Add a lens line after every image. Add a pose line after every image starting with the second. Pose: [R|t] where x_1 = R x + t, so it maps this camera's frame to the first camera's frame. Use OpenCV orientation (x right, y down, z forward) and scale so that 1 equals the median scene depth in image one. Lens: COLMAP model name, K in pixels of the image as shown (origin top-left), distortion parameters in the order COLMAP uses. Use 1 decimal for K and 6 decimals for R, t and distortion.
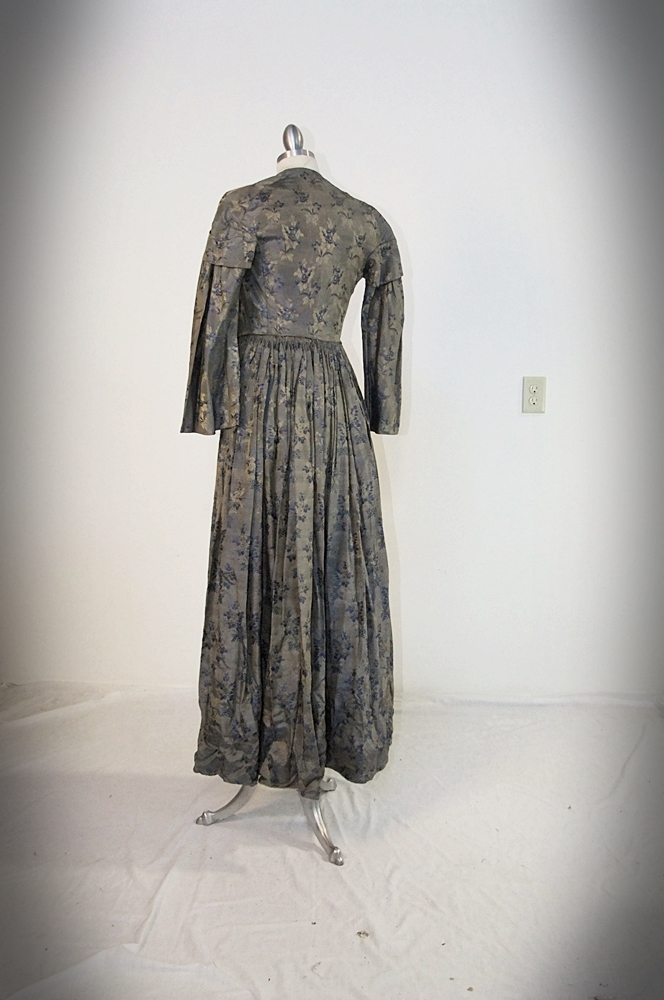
lens RADIAL K [[936.6, 0, 332.0], [0, 936.6, 500.0], [0, 0, 1]] dist [-0.019510, 0.027564]
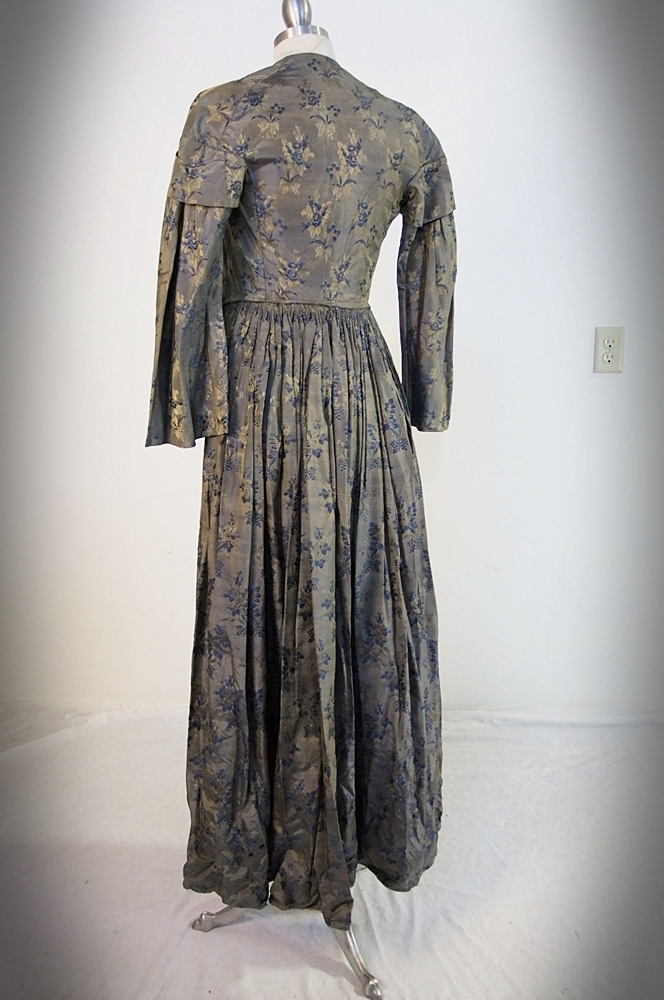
lens RADIAL K [[936.6, 0, 332.0], [0, 936.6, 500.0], [0, 0, 1]] dist [-0.019510, 0.027564]
pose [[0.999693, -0.015682, -0.019184, -0.008077], [0.017368, 0.995689, 0.091110, -0.091675], [0.017672, -0.091415, 0.995656, 0.289135]]
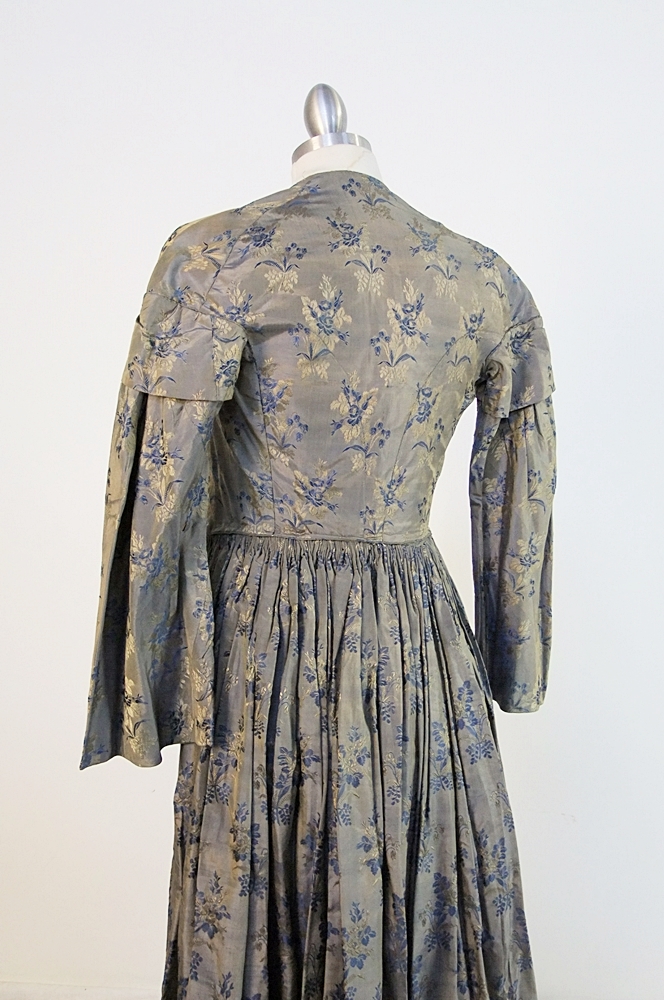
lens RADIAL K [[936.6, 0, 332.0], [0, 936.6, 500.0], [0, 0, 1]] dist [-0.019510, 0.027564]
pose [[0.999310, -0.016077, -0.033497, -0.025539], [0.014741, 0.999101, -0.039755, -0.175639], [0.034106, 0.039234, 0.998648, 0.546512]]
